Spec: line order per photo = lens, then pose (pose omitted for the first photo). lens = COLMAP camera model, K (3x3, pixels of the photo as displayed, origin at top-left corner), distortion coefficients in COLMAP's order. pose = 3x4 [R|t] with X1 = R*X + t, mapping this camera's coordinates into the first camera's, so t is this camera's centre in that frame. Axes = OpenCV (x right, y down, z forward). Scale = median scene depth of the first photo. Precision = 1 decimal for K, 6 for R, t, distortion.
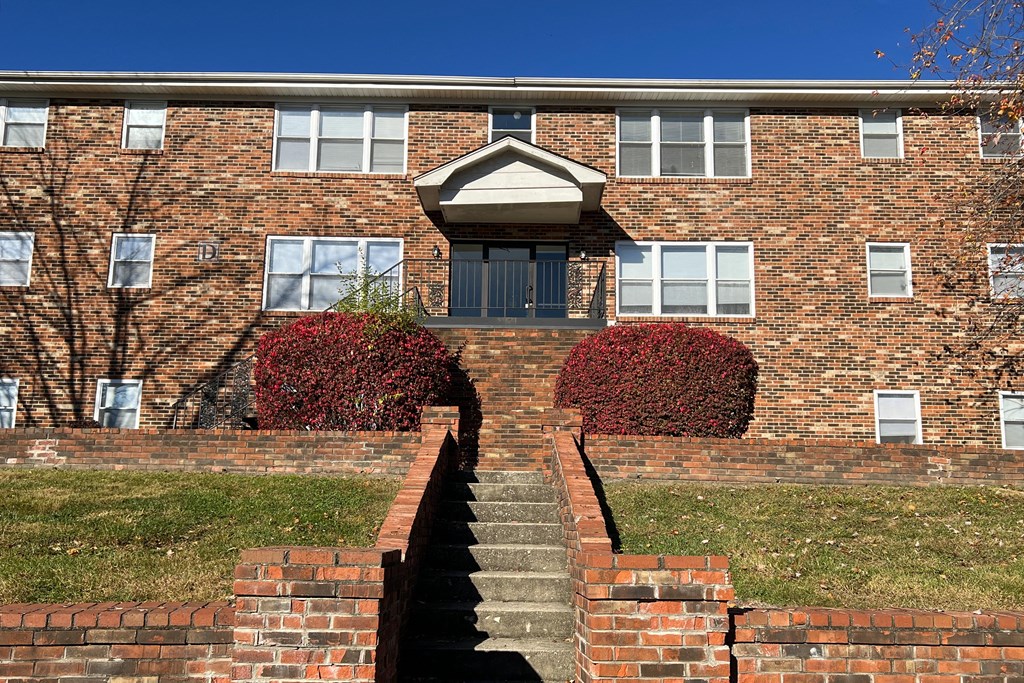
lens RADIAL K [[888.2, 0, 513.2], [0, 888.2, 360.8], [0, 0, 1]] dist [0.110534, -0.242039]
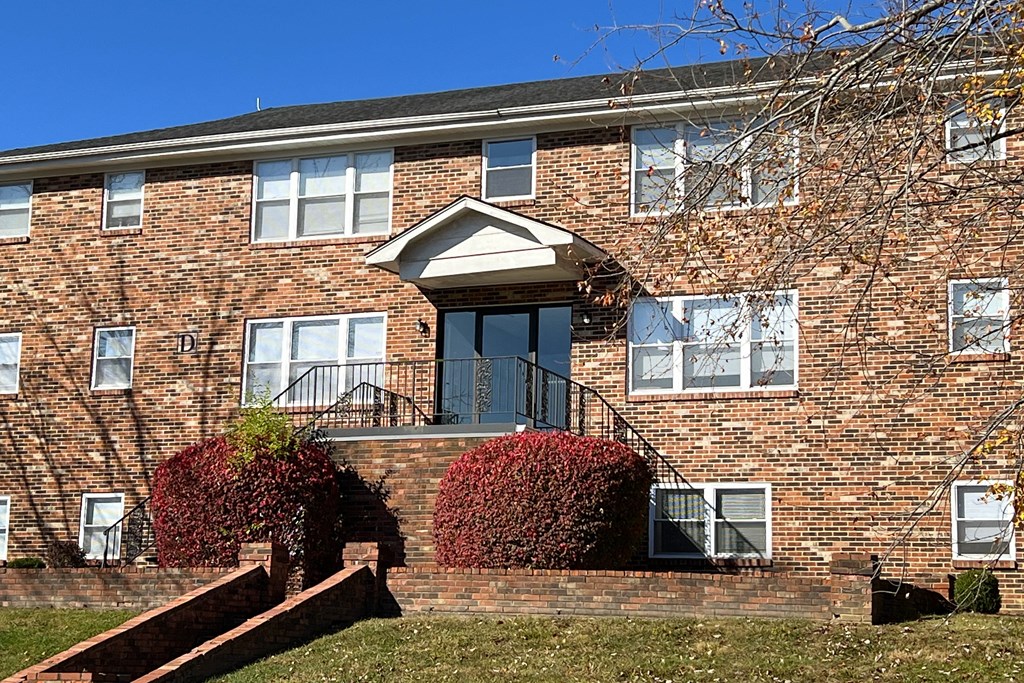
lens RADIAL K [[1810.2, 0, 512.6], [0, 1810.2, 290.9], [0, 0, 1]] dist [0.233625, -0.904857]
pose [[0.927352, -0.067053, -0.368134, 0.623865], [0.060222, 0.997733, -0.030027, -0.100330], [0.369313, 0.005675, 0.929288, -0.548762]]
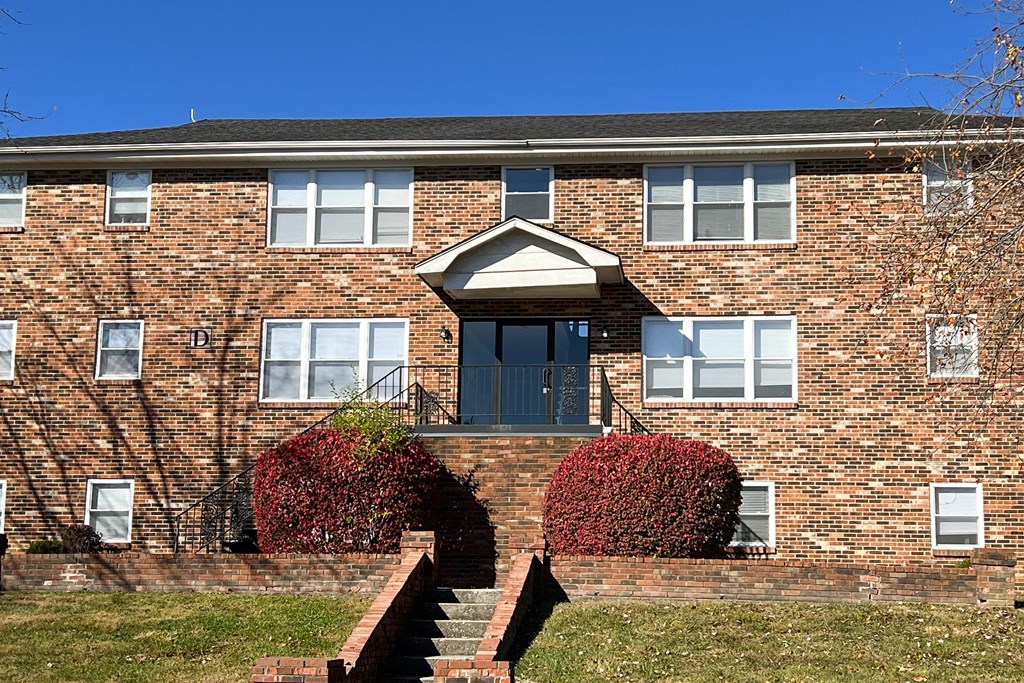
lens RADIAL K [[1538.2, 0, 540.1], [0, 1538.2, 342.4], [0, 0, 1]] dist [0.223616, -0.853281]
pose [[0.995800, -0.017302, -0.089902, 0.153798], [0.017628, 0.999841, 0.002831, -0.116490], [0.089839, -0.004404, 0.995947, -0.565783]]
